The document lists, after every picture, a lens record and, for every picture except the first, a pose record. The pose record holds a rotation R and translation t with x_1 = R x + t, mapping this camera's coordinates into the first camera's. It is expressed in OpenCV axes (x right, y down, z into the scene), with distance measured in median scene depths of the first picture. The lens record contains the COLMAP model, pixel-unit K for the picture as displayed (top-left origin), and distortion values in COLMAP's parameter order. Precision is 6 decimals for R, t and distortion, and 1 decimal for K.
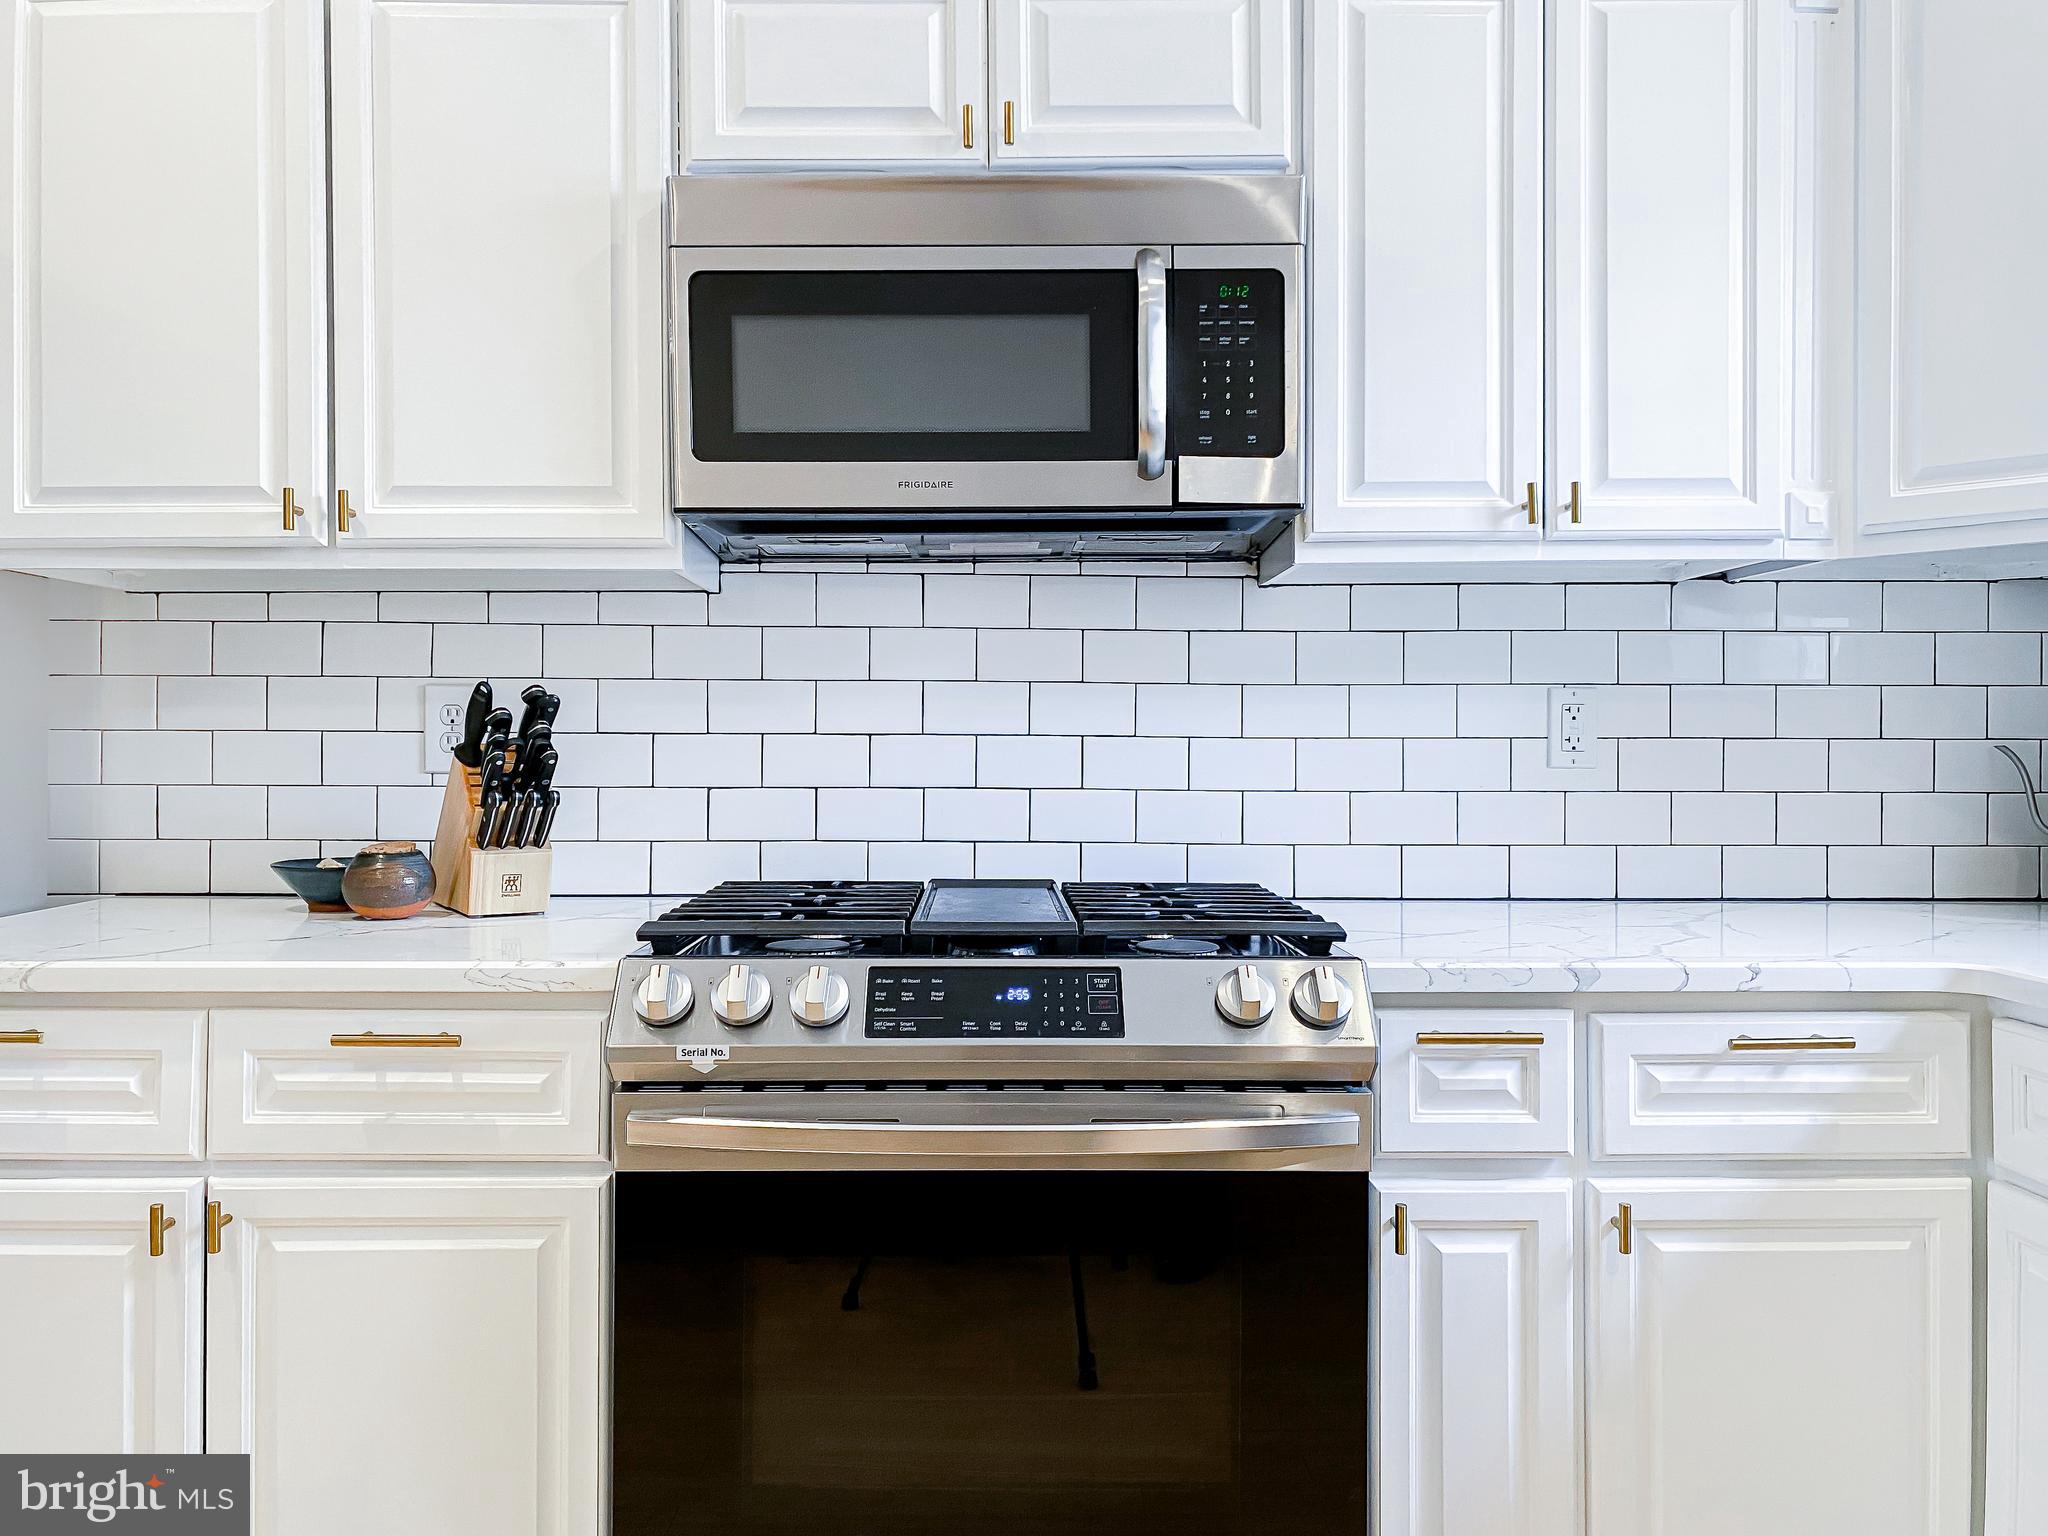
lens RADIAL K [[1580.7, 0, 1028.4], [0, 1580.7, 755.9], [0, 0, 1]] dist [0.035463, -0.025495]
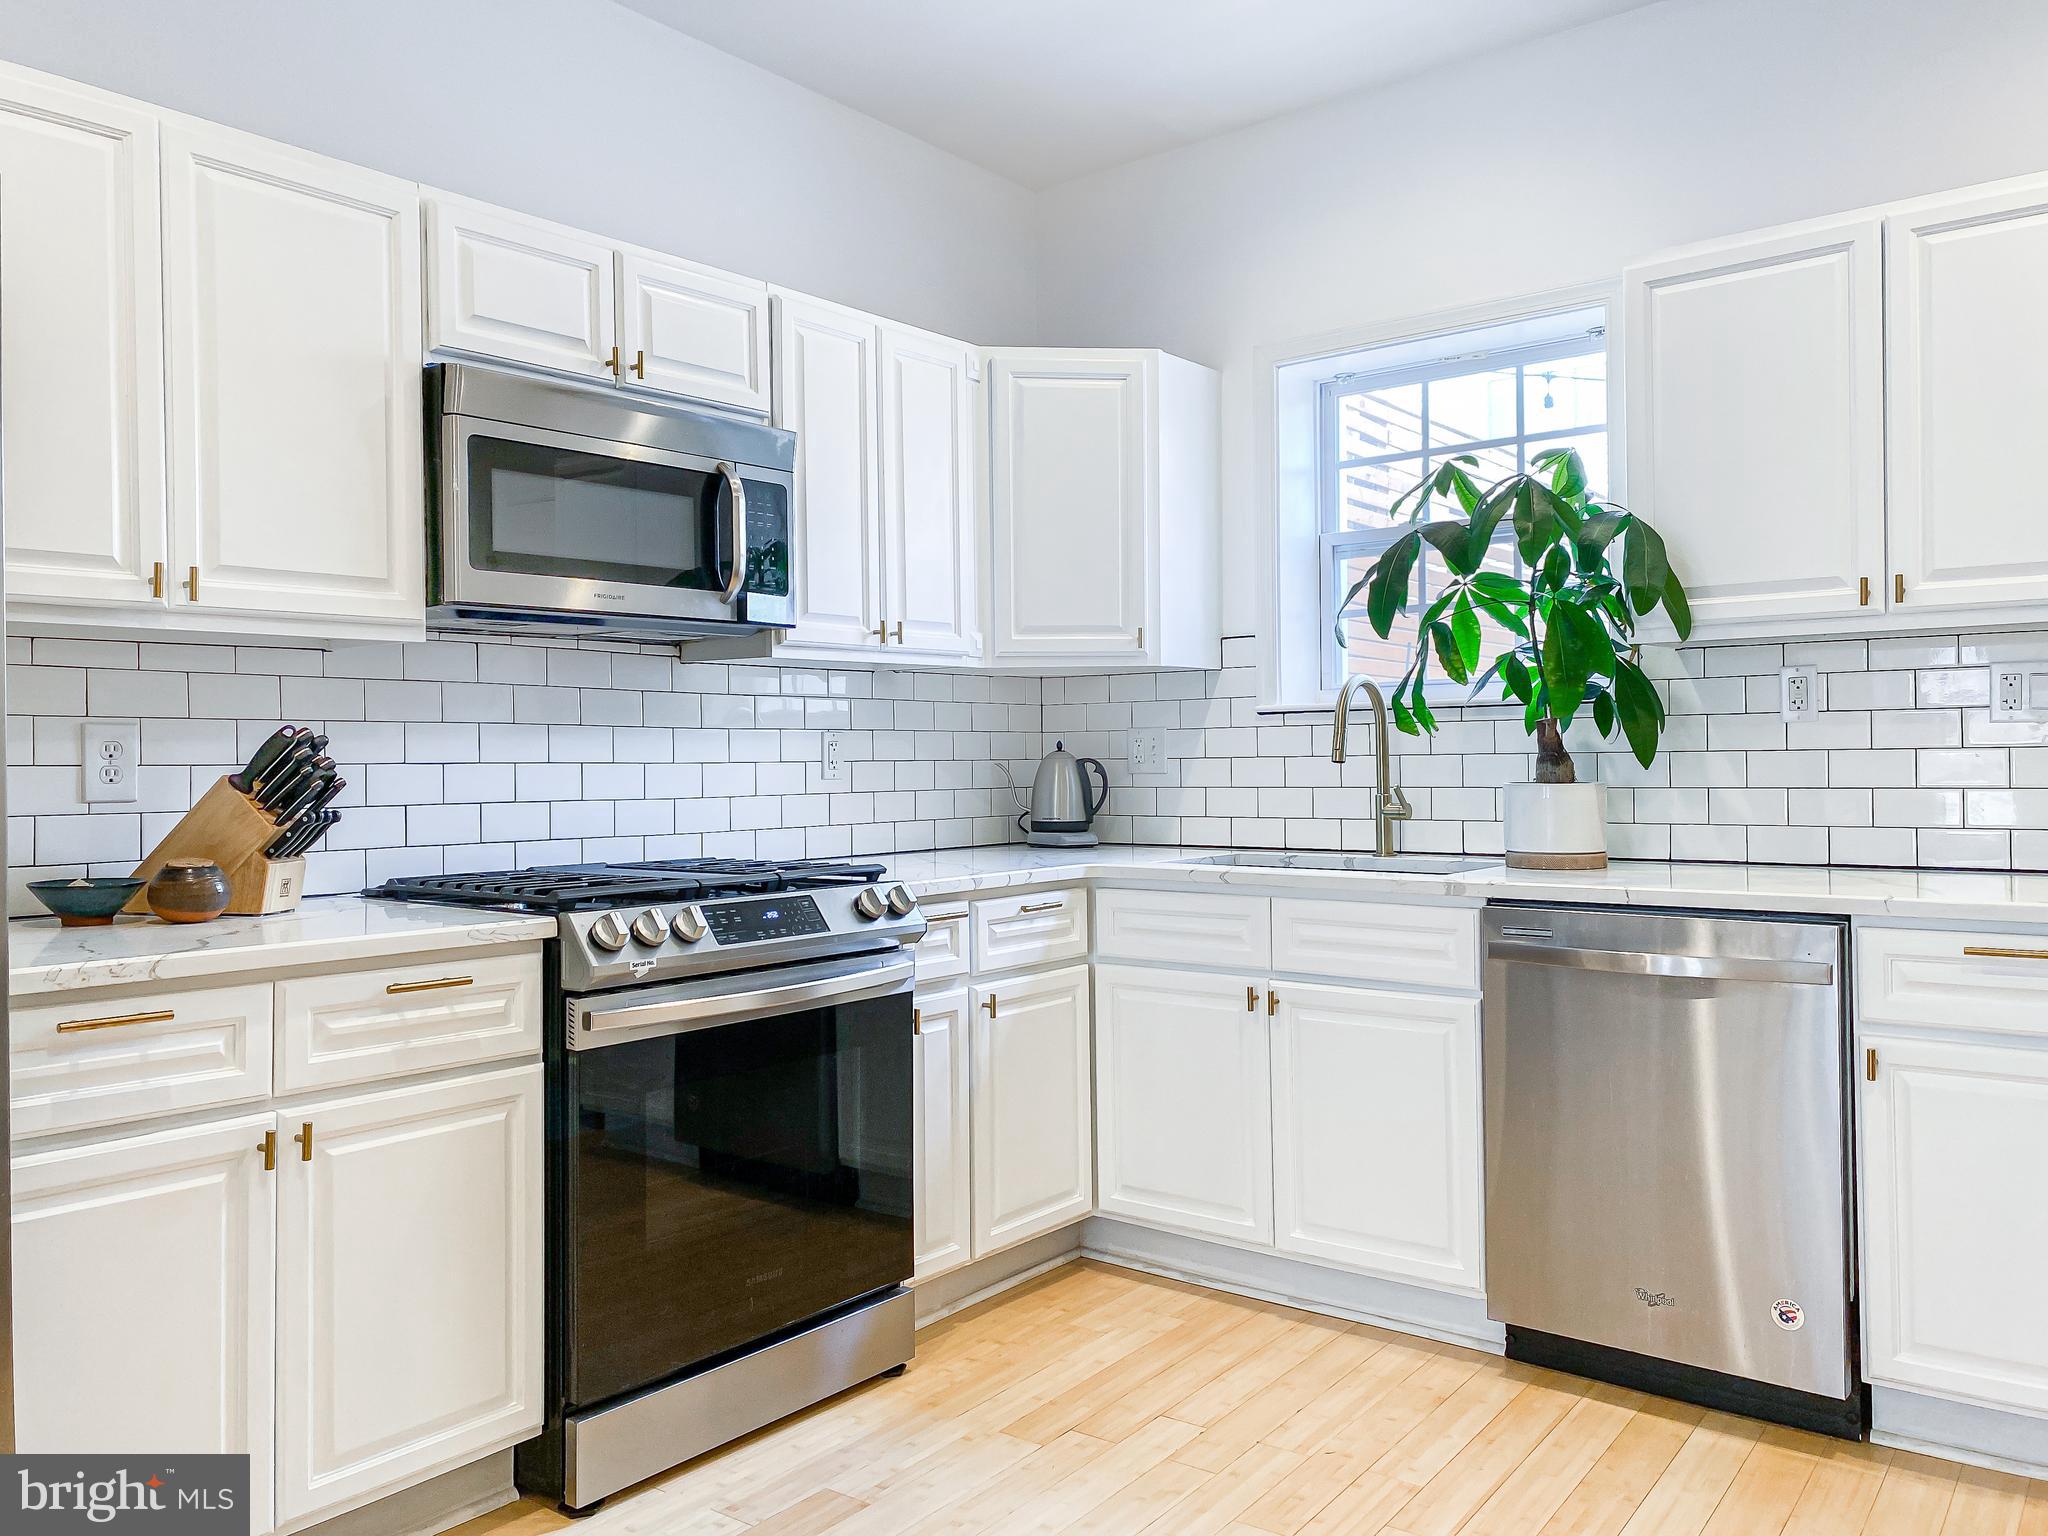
lens RADIAL K [[1580.7, 0, 1028.4], [0, 1580.7, 755.9], [0, 0, 1]] dist [0.035463, -0.025495]
pose [[0.631217, -0.006199, 0.775582, -0.974807], [0.015588, 0.999867, -0.004695, -0.007356], [-0.775450, 0.015053, 0.631230, -0.254163]]
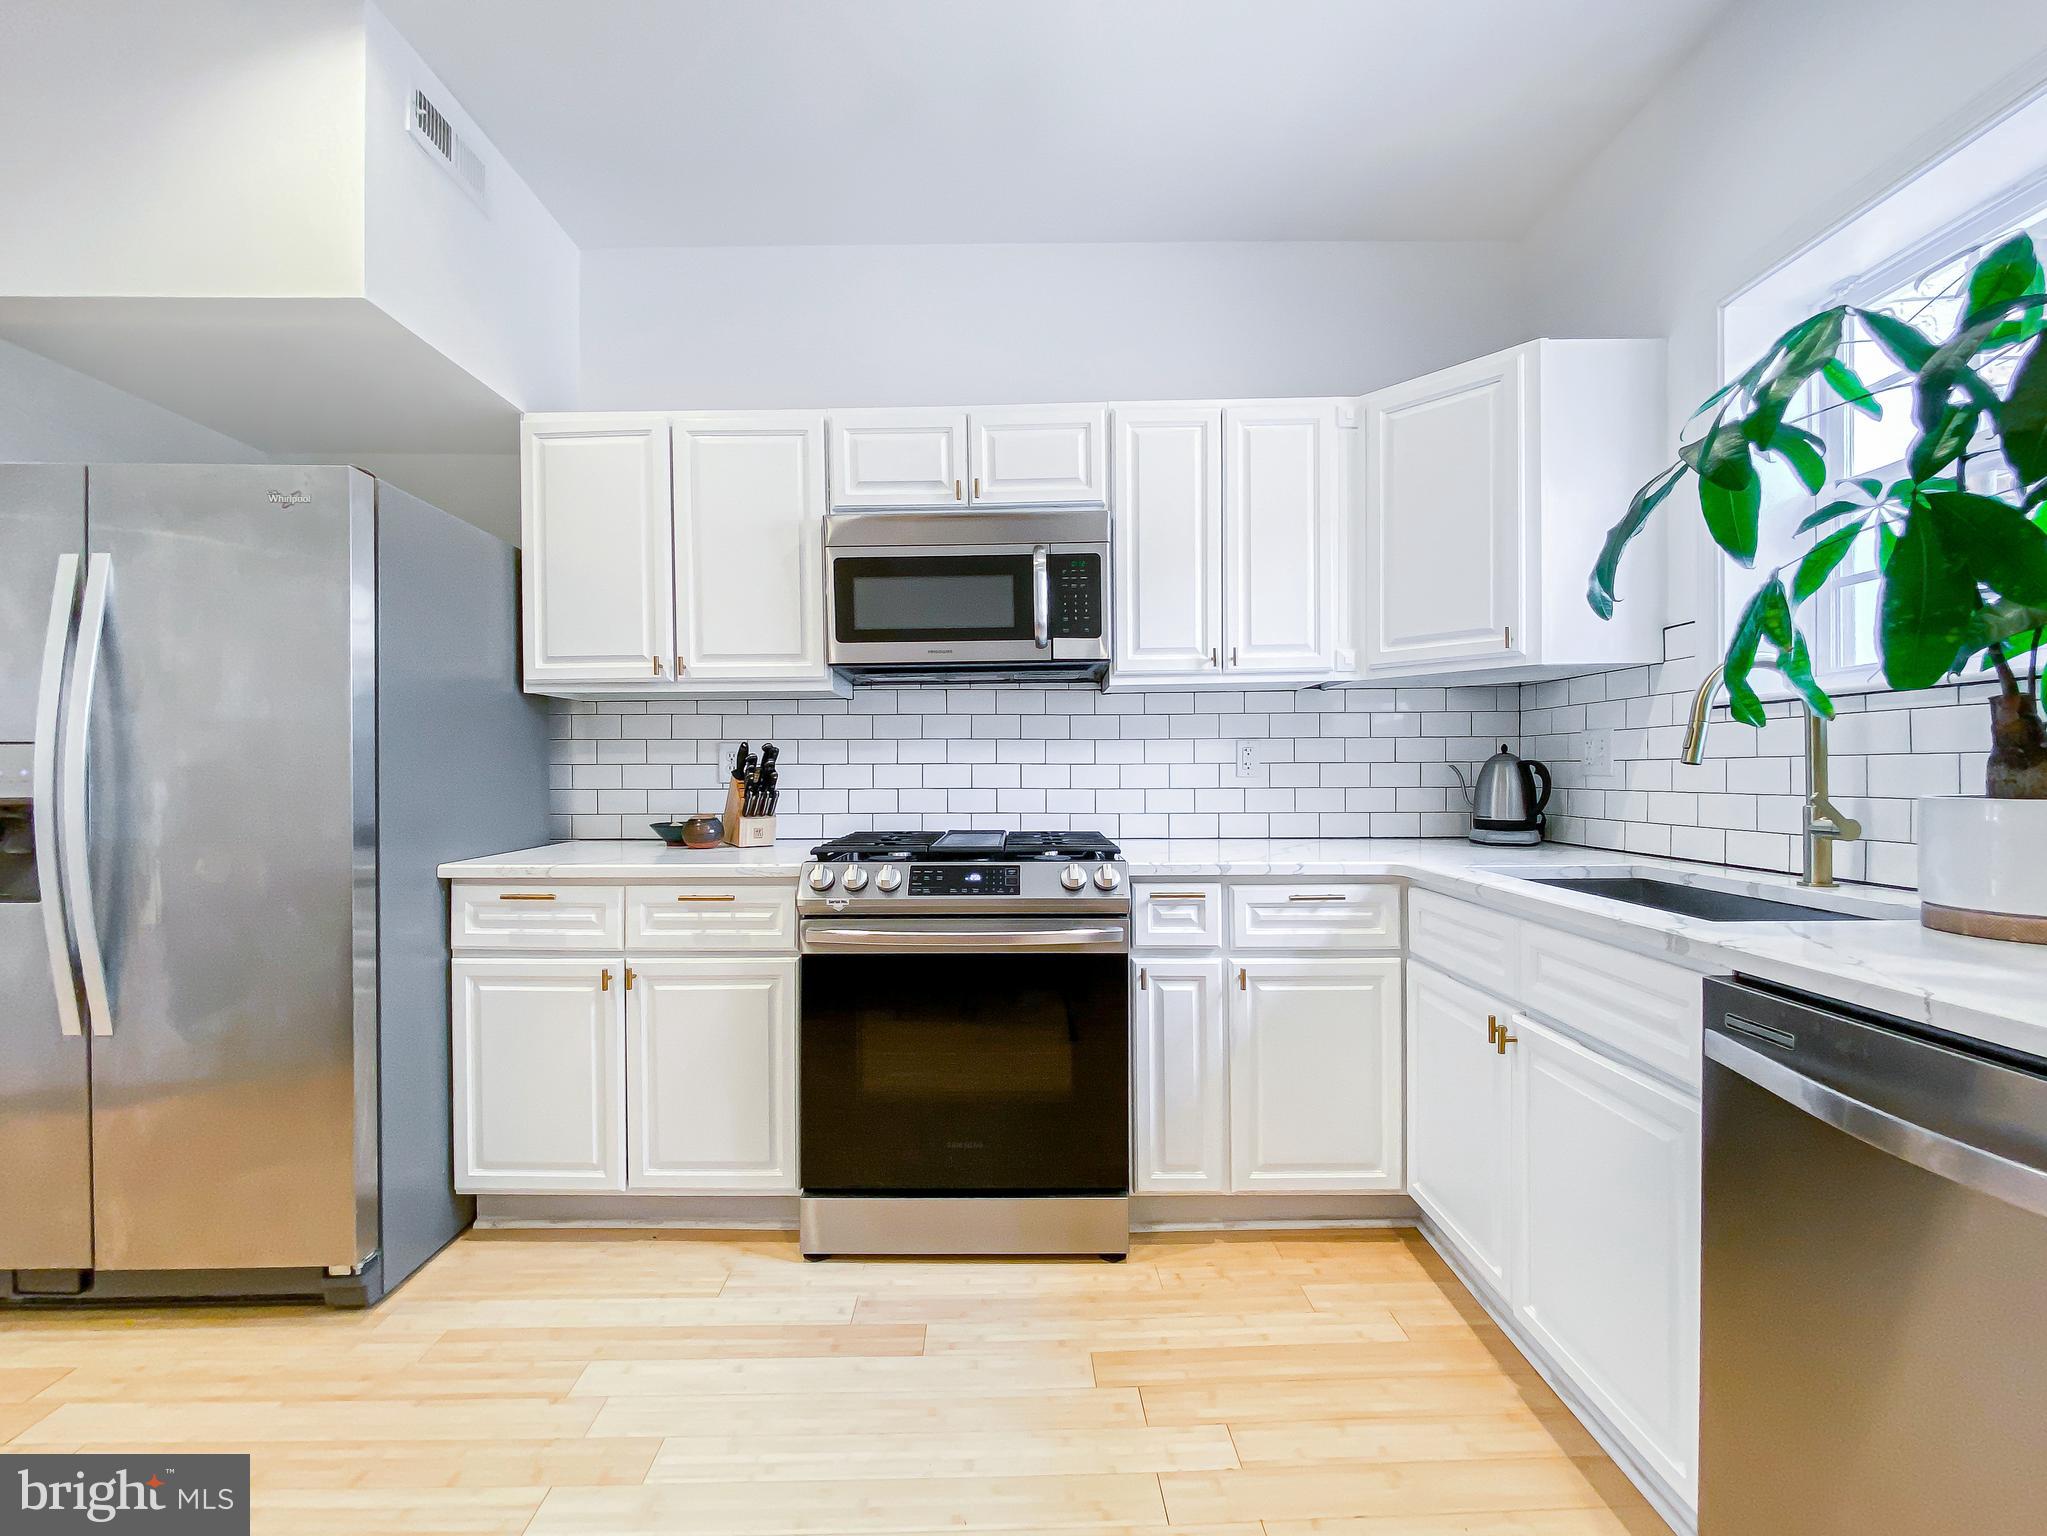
lens RADIAL K [[852.4, 0, 1029.4], [0, 852.4, 781.7], [0, 0, 1]] dist [0.040927, -0.041887]
pose [[0.999772, -0.007068, -0.020131, 0.082512], [0.007249, 0.999934, 0.008959, 0.001321], [0.020066, -0.009102, 0.999757, -0.197281]]
